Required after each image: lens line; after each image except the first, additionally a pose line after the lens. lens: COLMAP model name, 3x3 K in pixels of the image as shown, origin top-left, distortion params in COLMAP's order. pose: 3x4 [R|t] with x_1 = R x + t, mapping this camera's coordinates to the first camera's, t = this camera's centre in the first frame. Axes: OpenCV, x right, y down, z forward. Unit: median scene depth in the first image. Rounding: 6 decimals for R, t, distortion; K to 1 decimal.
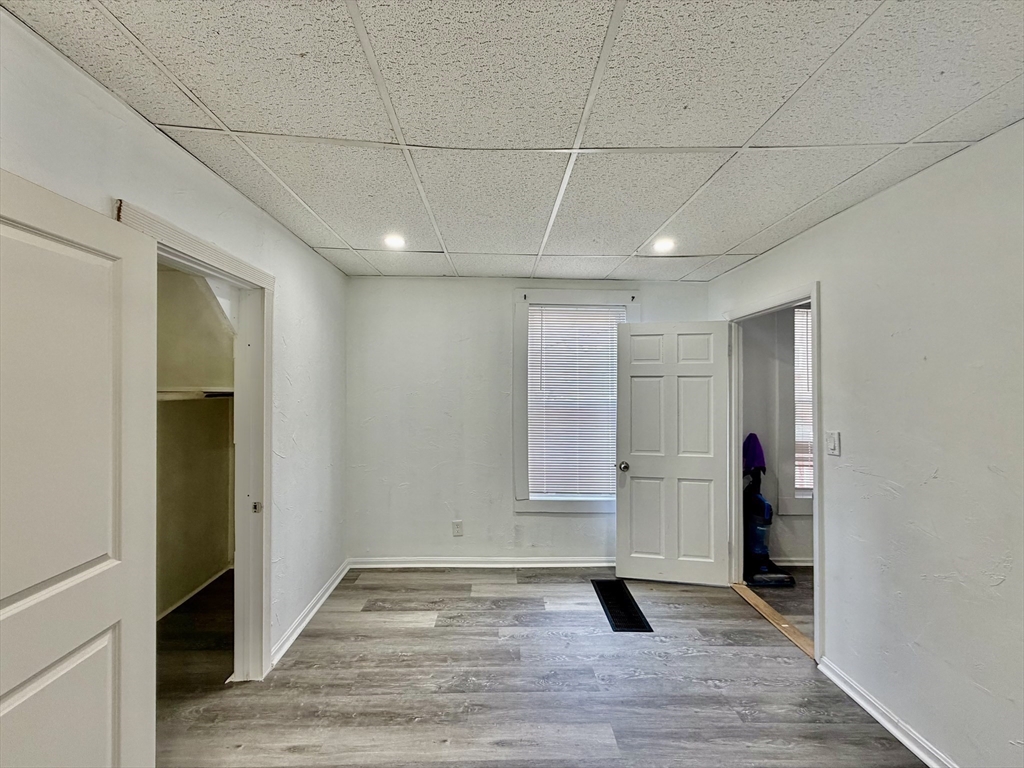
lens RADIAL K [[408.3, 0, 509.0], [0, 408.3, 383.6], [0, 0, 1]] dist [-0.000165, 0.000021]
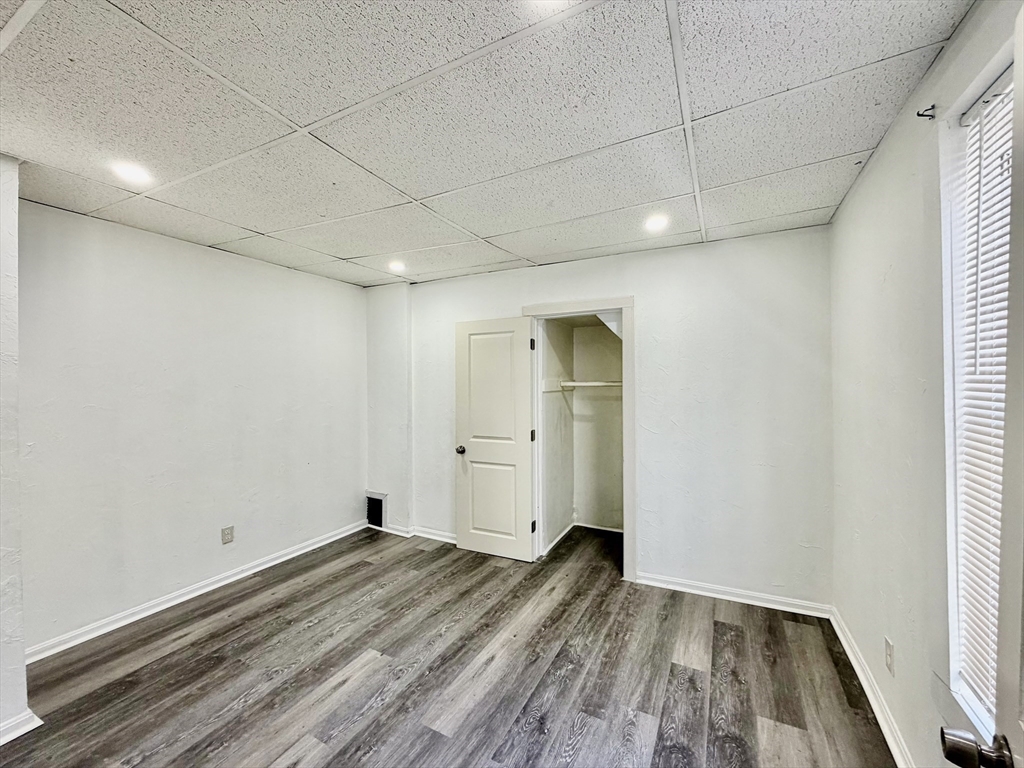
lens RADIAL K [[408.3, 0, 509.0], [0, 408.3, 383.6], [0, 0, 1]] dist [-0.000165, 0.000021]
pose [[-0.486562, 0.000398, -0.873646, 0.725115], [0.015191, 0.999853, -0.008005, 0.031208], [0.873514, -0.017166, -0.486496, 1.156794]]
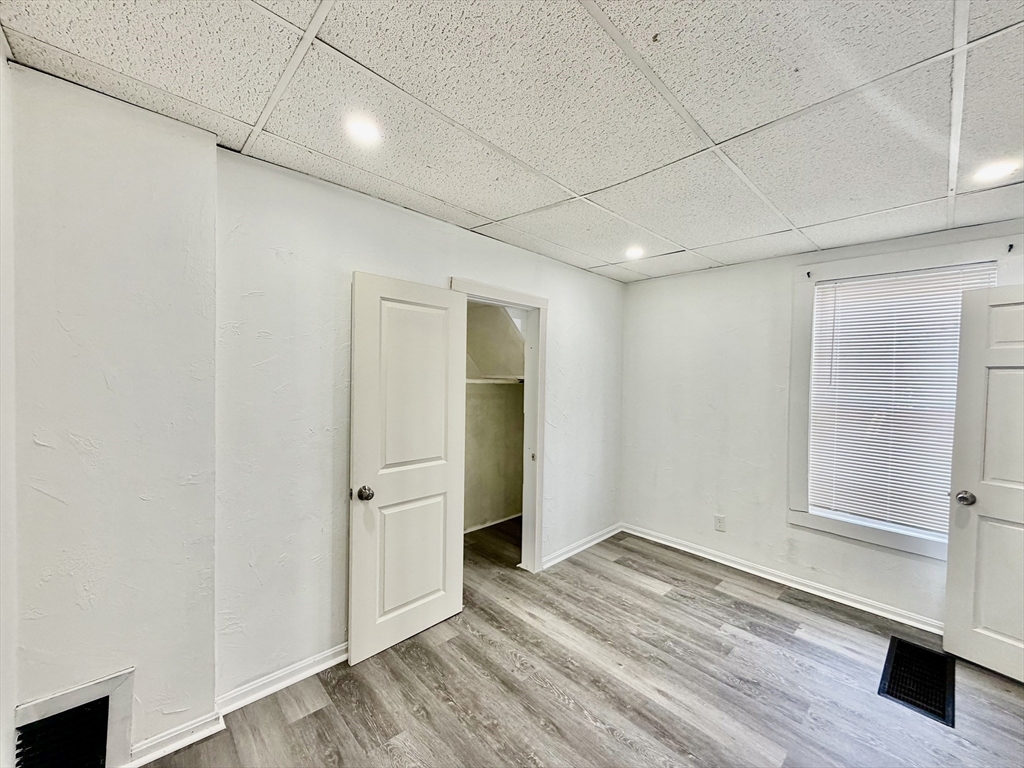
lens RADIAL K [[408.3, 0, 509.0], [0, 408.3, 383.6], [0, 0, 1]] dist [-0.000165, 0.000021]
pose [[0.664457, 0.023027, -0.746972, 0.362213], [-0.011492, 0.999722, 0.020596, 0.005185], [0.747238, -0.005101, 0.664537, -0.043906]]
